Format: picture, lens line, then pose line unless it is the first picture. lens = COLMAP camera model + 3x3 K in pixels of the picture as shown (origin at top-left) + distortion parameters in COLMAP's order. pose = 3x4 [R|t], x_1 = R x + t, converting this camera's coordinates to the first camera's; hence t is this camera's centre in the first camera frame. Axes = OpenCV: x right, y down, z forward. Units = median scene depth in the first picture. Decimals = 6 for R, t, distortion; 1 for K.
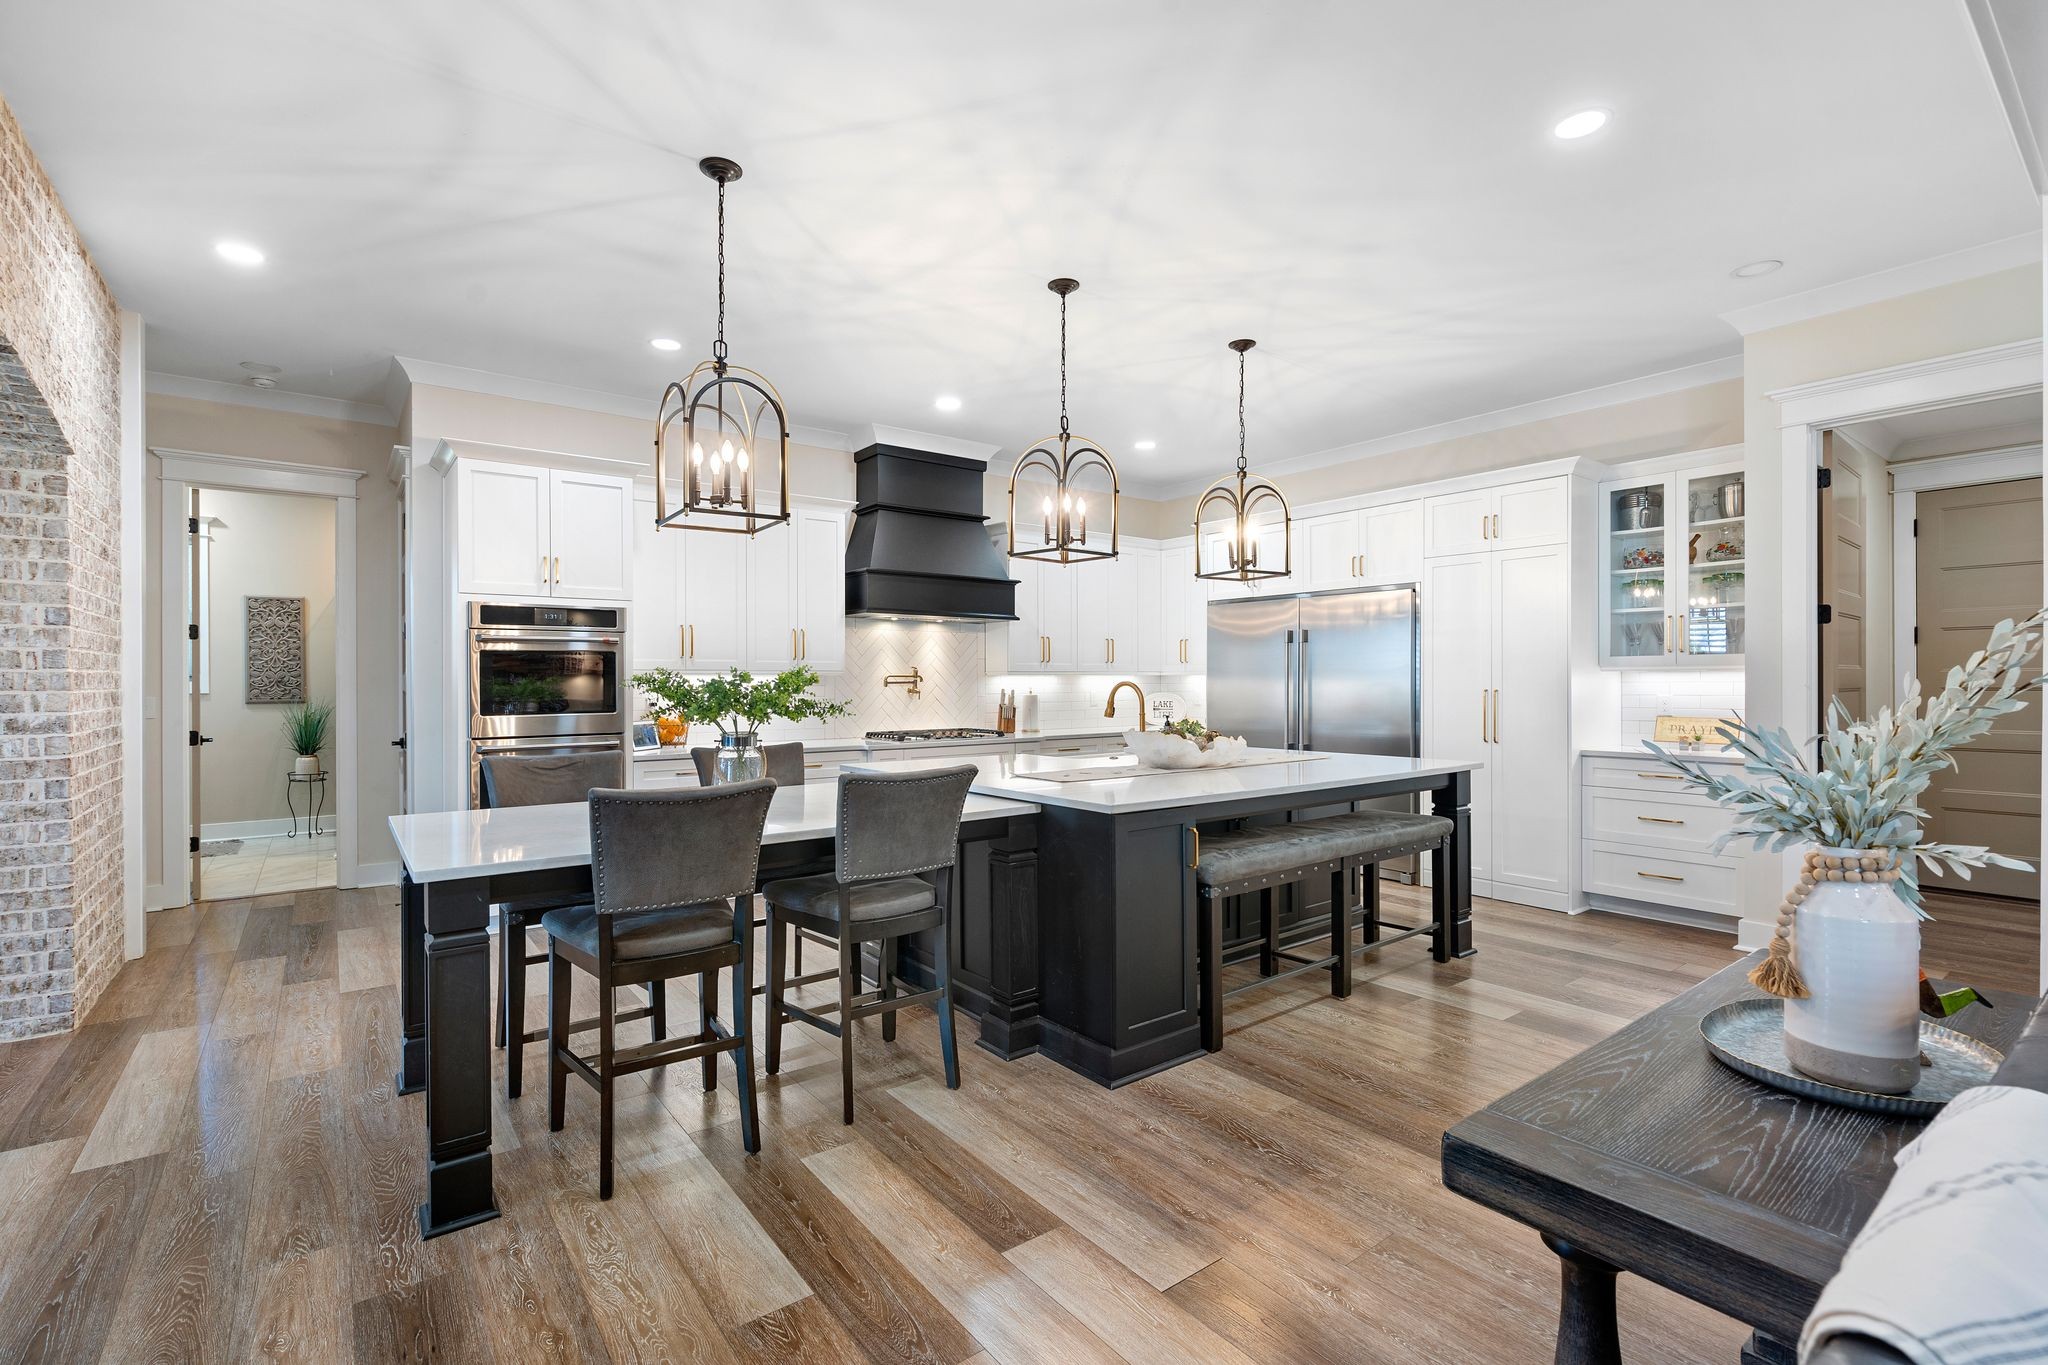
lens RADIAL K [[914.6, 0, 1016.9], [0, 914.6, 680.4], [0, 0, 1]] dist [-0.020597, 0.019244]
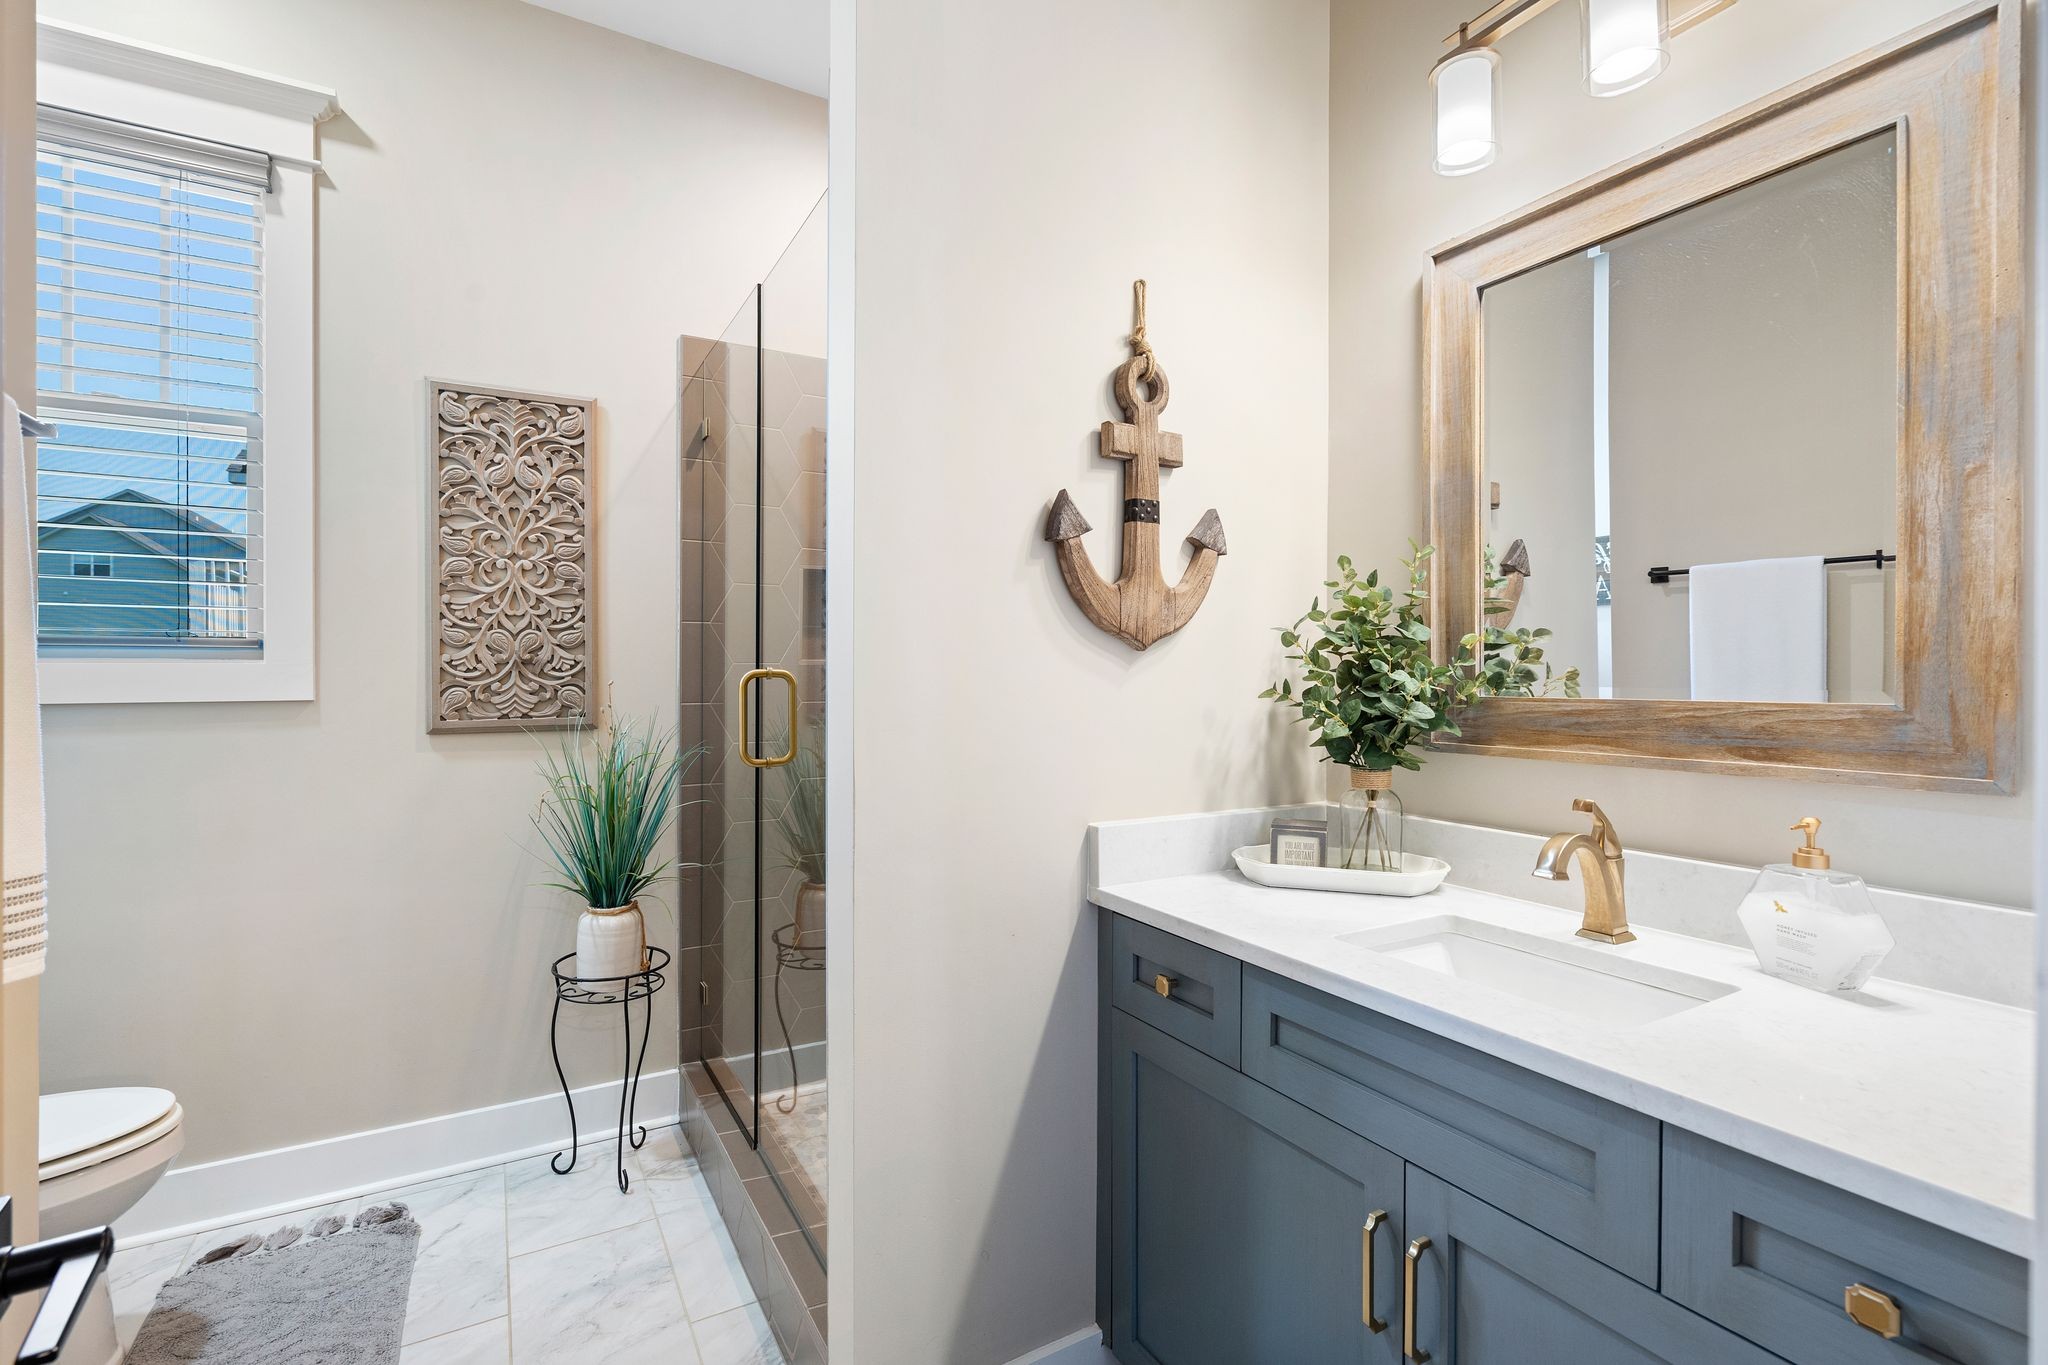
lens RADIAL K [[914.6, 0, 1016.9], [0, 914.6, 680.4], [0, 0, 1]] dist [-0.020597, 0.019244]
pose [[0.990627, 0.004122, -0.136531, -0.606514], [-0.003857, 0.999990, 0.002206, 0.005184], [0.136539, -0.001659, 0.990633, 0.720385]]
